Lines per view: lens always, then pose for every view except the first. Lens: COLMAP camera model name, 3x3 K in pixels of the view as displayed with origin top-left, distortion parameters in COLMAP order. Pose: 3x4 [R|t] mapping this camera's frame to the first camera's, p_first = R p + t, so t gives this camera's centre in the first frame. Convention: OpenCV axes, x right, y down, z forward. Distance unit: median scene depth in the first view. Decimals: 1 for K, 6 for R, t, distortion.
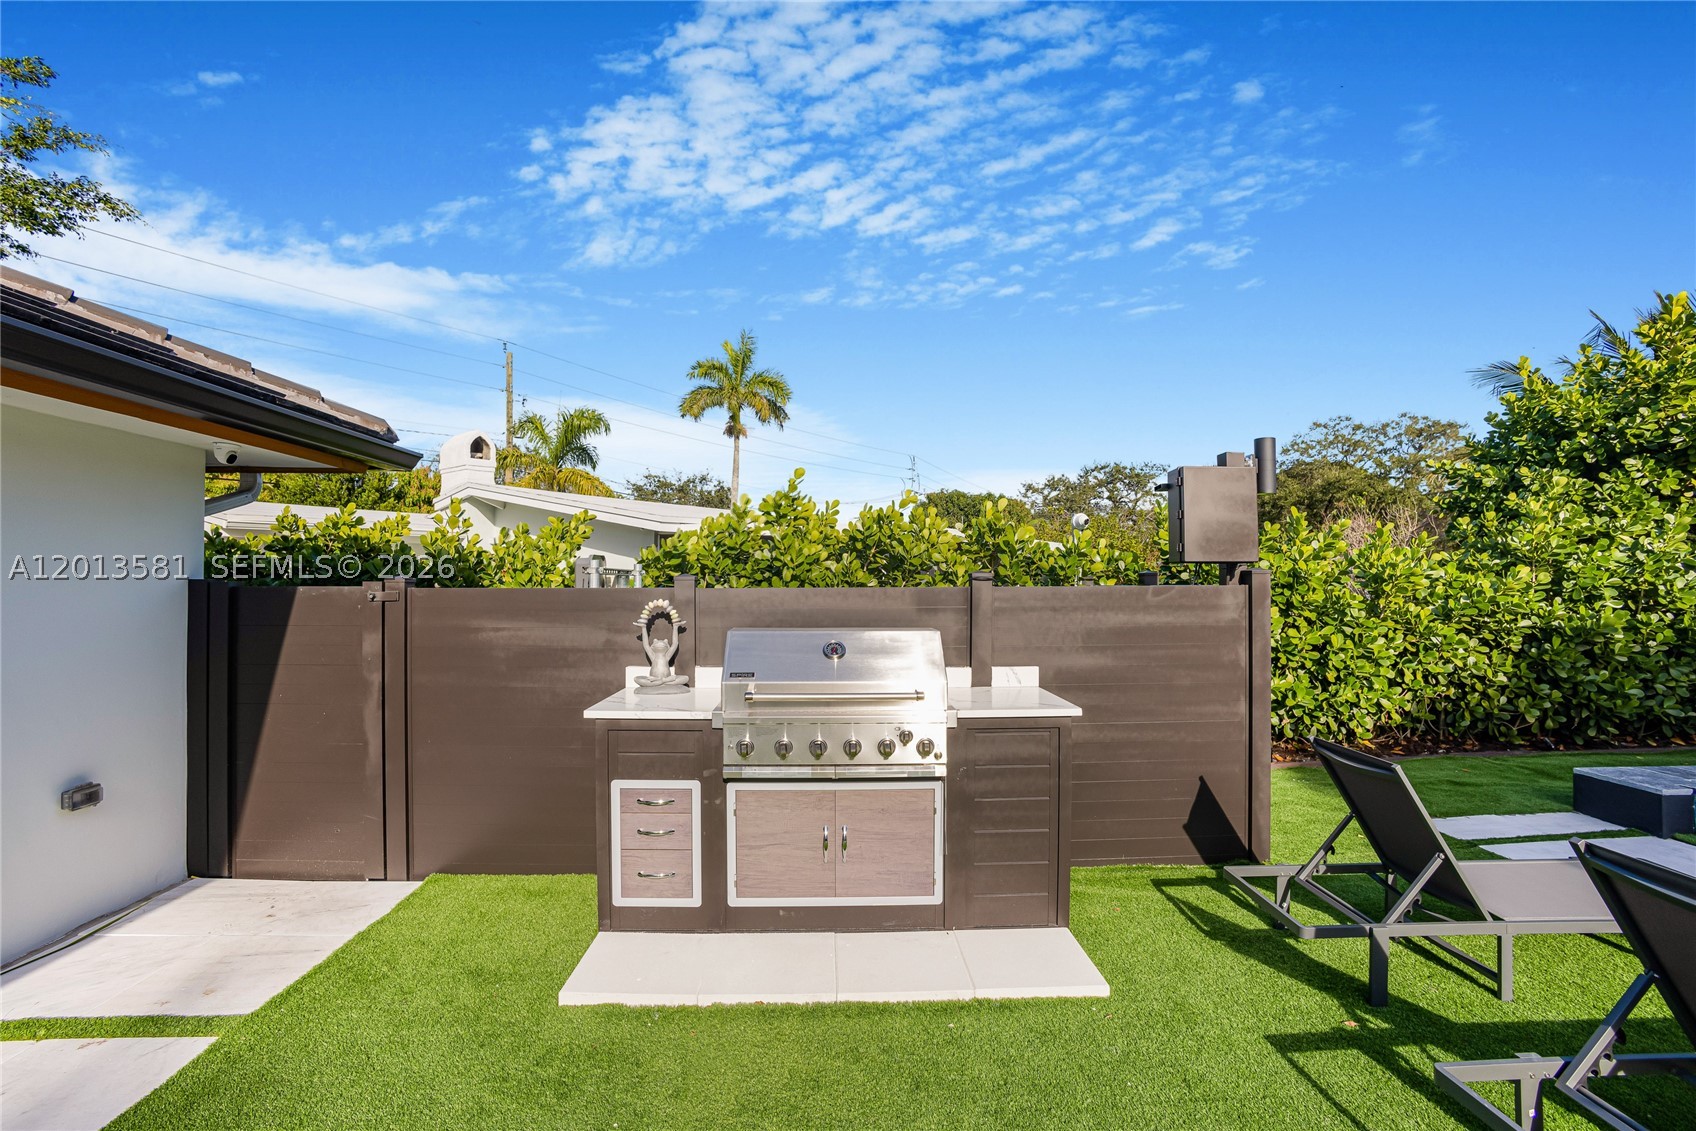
lens RADIAL K [[749.1, 0, 860.1], [0, 749.1, 576.2], [0, 0, 1]] dist [-0.059661, 0.024849]
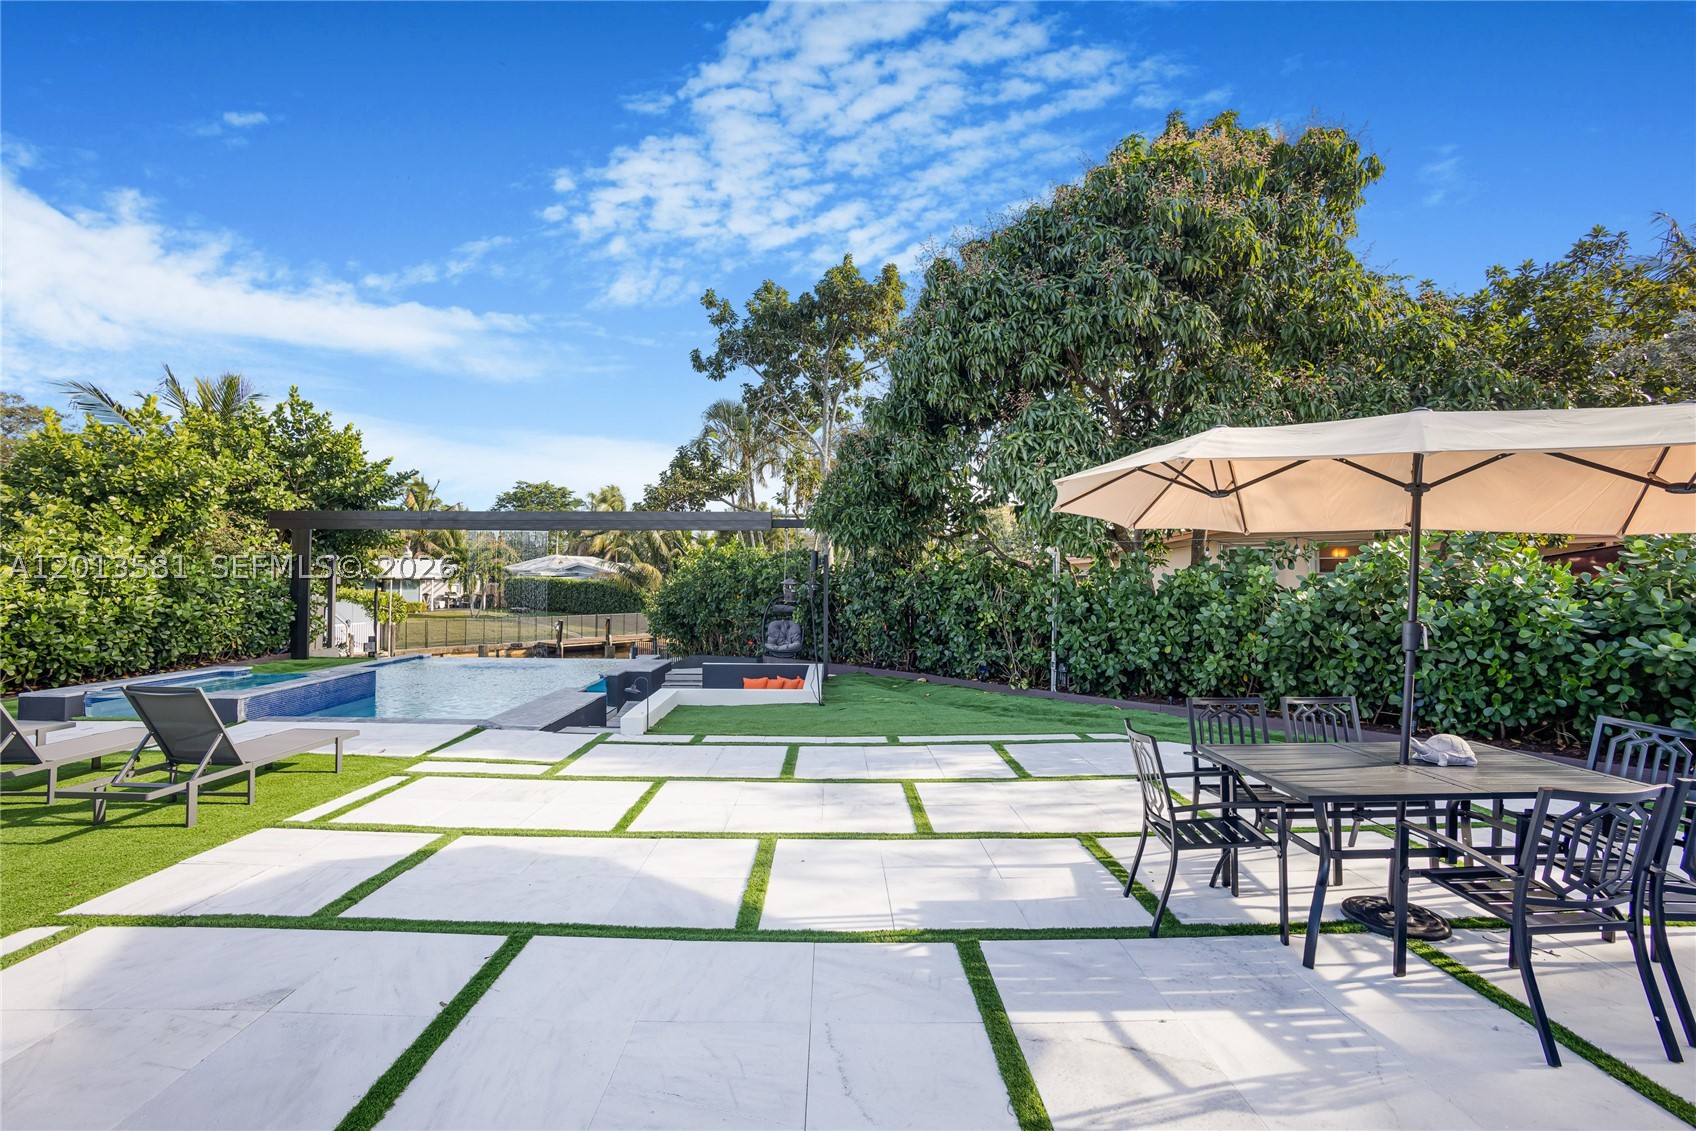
lens RADIAL K [[760.1, 0, 854.3], [0, 760.1, 543.4], [0, 0, 1]] dist [-0.054129, 0.020852]
pose [[0.056191, 0.050618, 0.997136, -0.430891], [-0.014272, 0.998653, -0.049891, -0.010707], [-0.998318, -0.011428, 0.056838, -0.729445]]
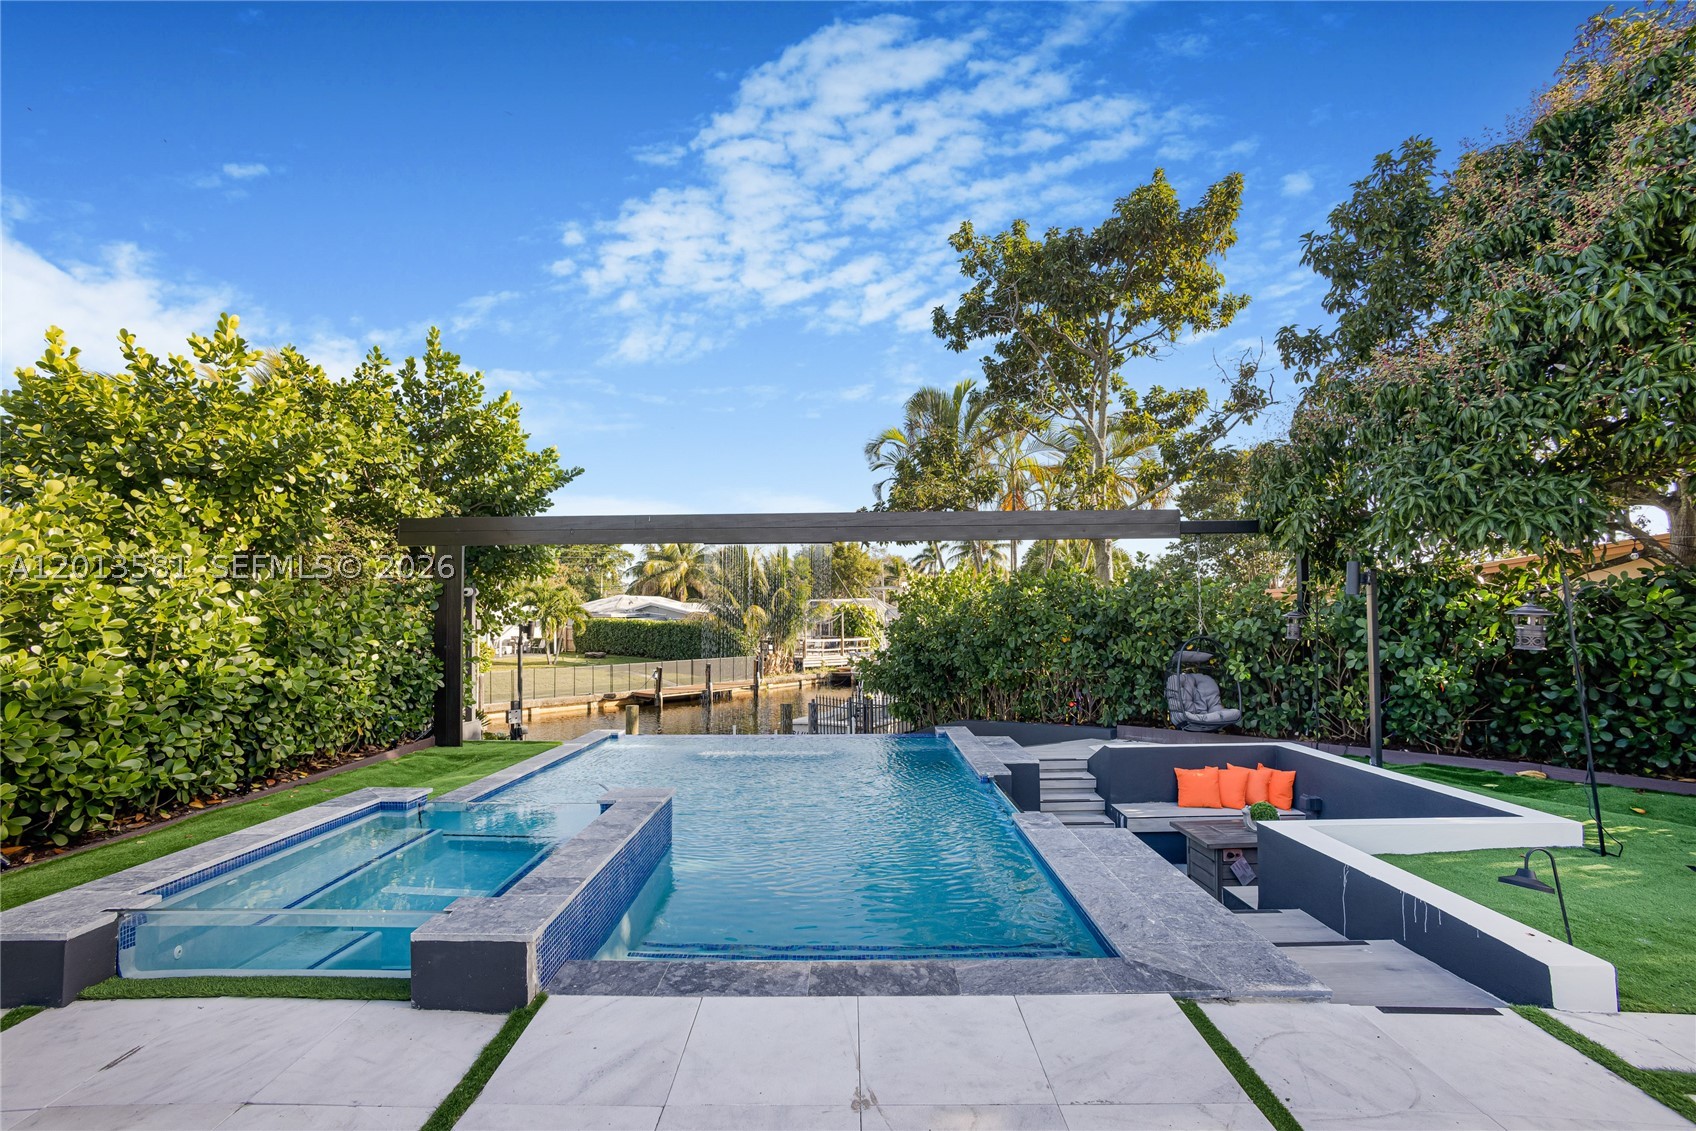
lens RADIAL K [[749.1, 0, 860.1], [0, 749.1, 576.2], [0, 0, 1]] dist [-0.059661, 0.024849]
pose [[0.071403, 0.058011, 0.995759, 0.315677], [-0.000926, 0.998311, -0.058093, 0.001245], [-0.997447, 0.003226, 0.071336, 0.140922]]
